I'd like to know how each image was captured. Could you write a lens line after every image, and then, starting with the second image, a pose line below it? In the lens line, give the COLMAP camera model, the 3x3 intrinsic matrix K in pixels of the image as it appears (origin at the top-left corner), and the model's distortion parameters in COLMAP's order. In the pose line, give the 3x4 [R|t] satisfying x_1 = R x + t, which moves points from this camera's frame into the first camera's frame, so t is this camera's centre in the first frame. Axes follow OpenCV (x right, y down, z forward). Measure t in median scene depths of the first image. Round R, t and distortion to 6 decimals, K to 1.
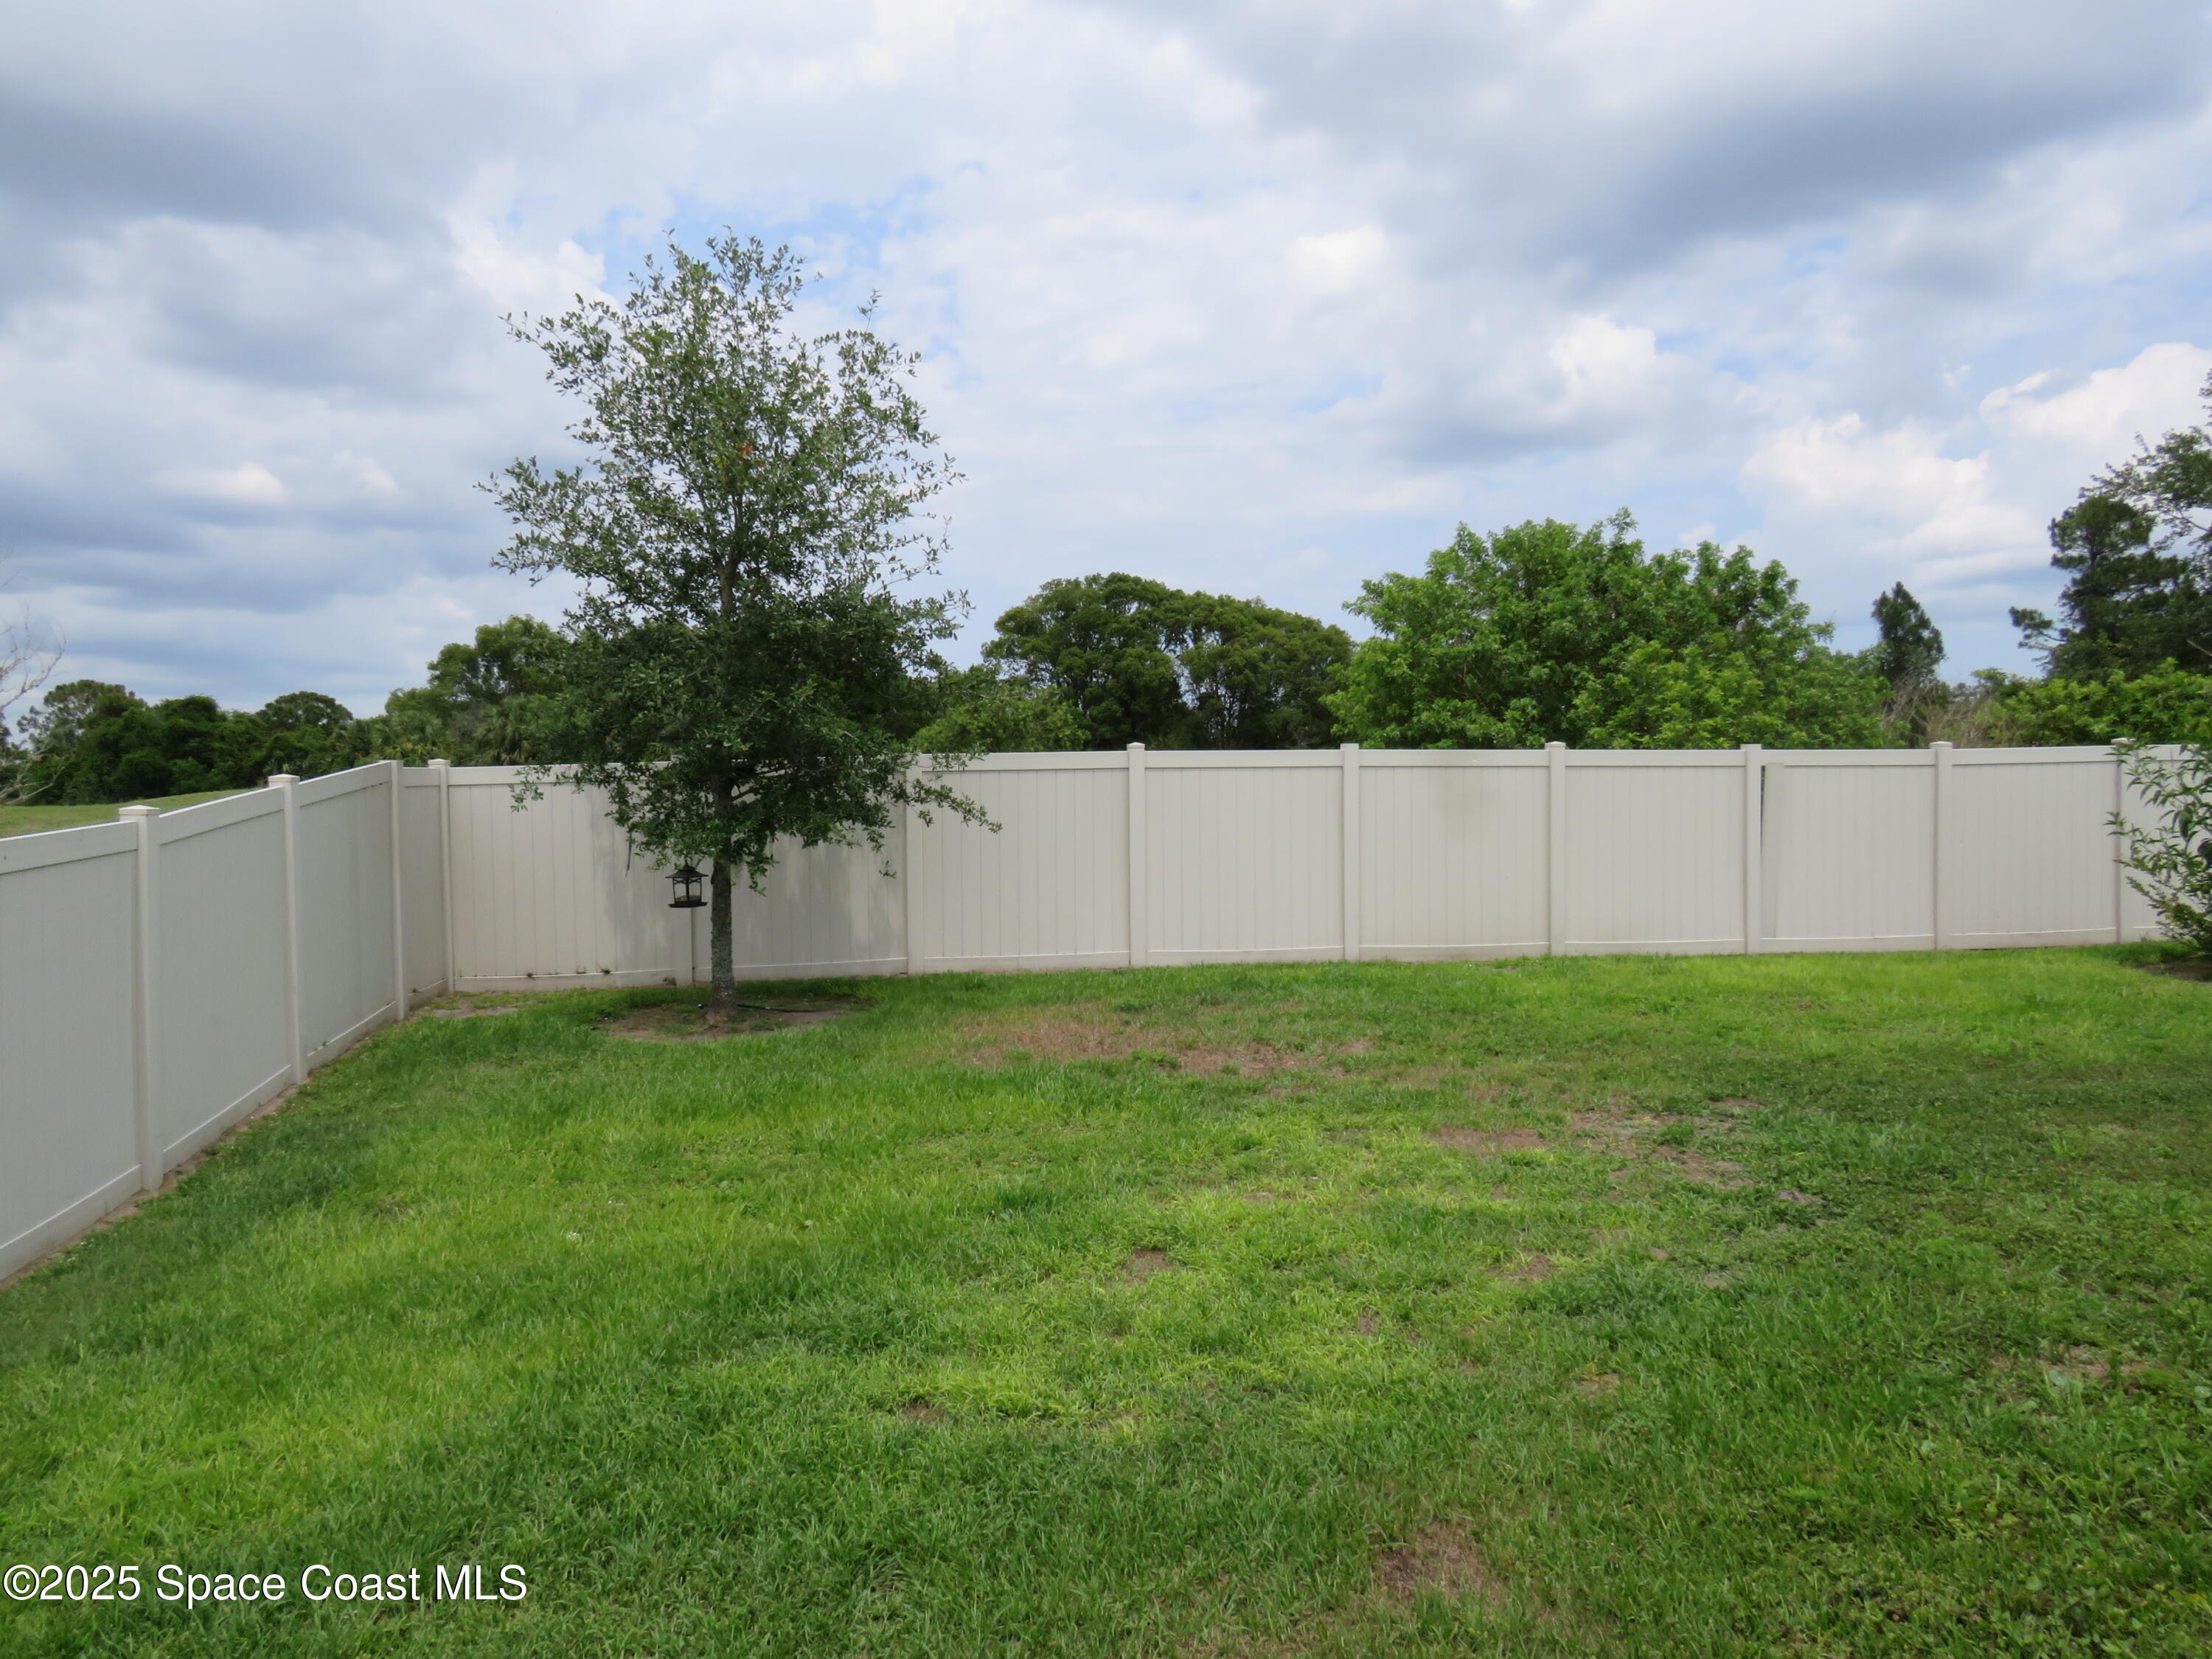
lens RADIAL K [[1590.1, 0, 1106.0], [0, 1590.1, 829.5], [0, 0, 1]] dist [0.032850, -0.000896]
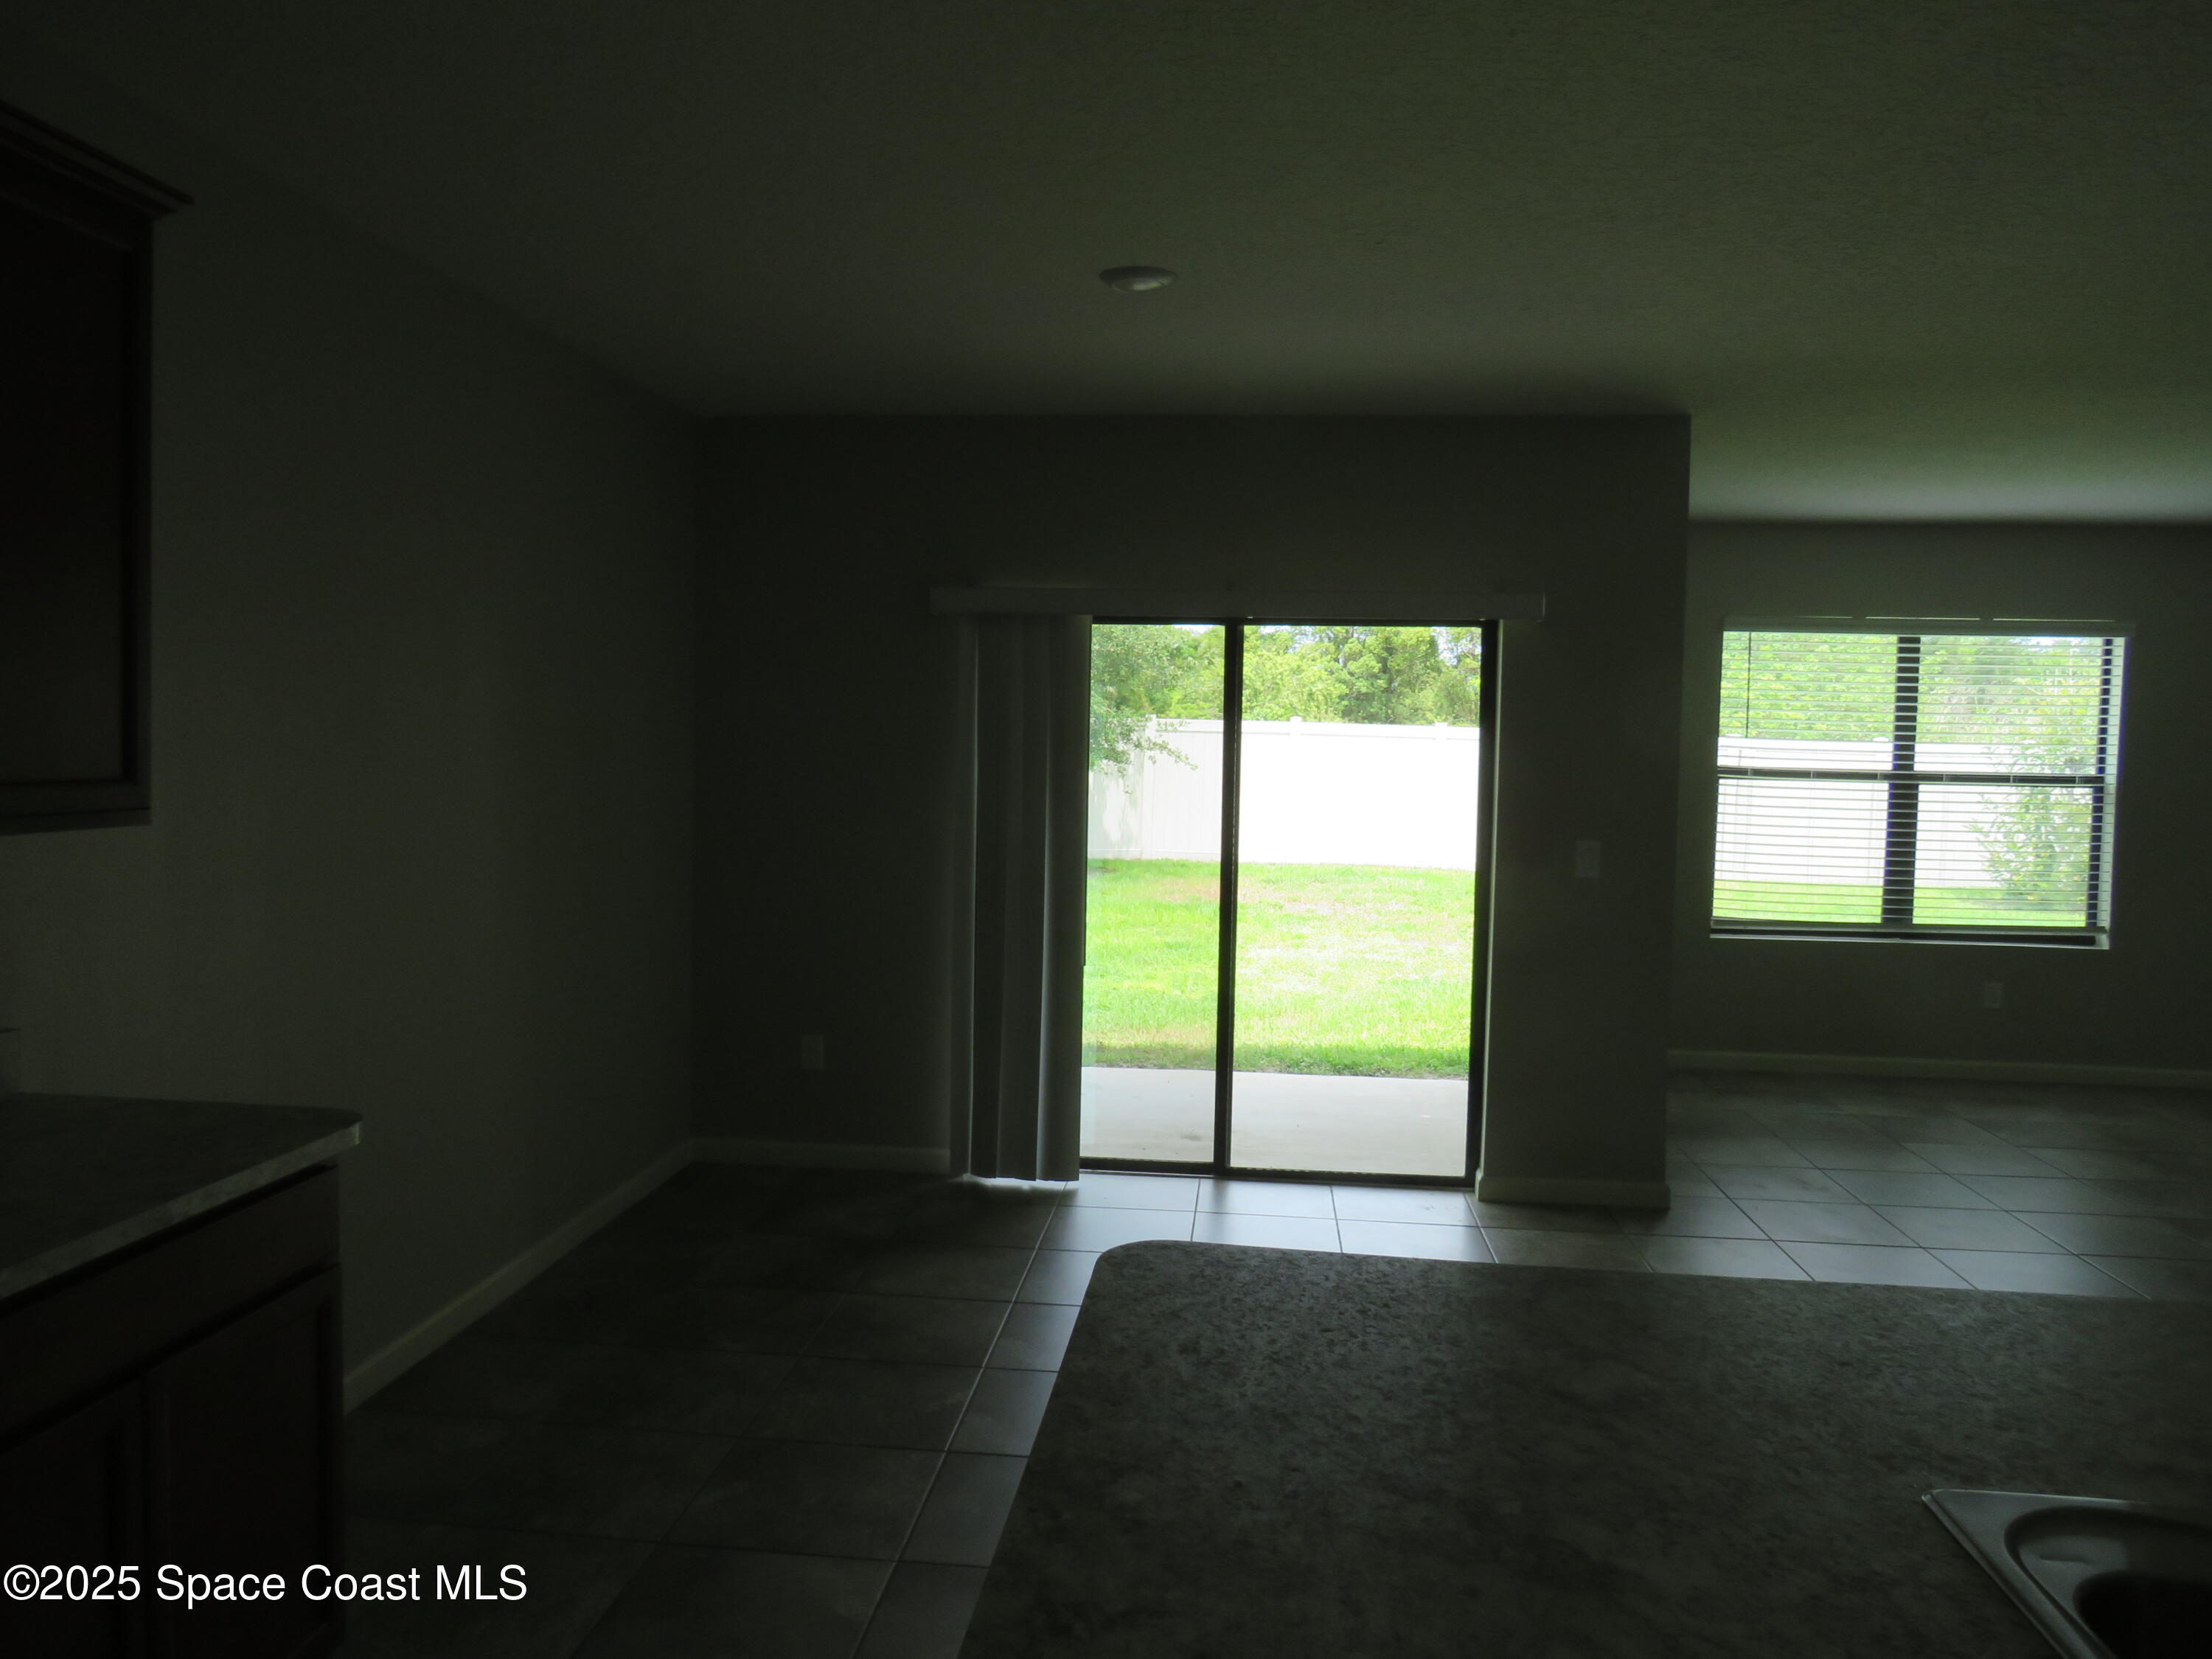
lens RADIAL K [[1590.1, 0, 1106.0], [0, 1590.1, 829.5], [0, 0, 1]] dist [0.032850, -0.000896]
pose [[0.983818, 0.045021, -0.173425, 0.129157], [-0.038788, 0.998479, 0.039170, 0.002133], [0.174924, -0.031809, 0.984068, -0.638717]]
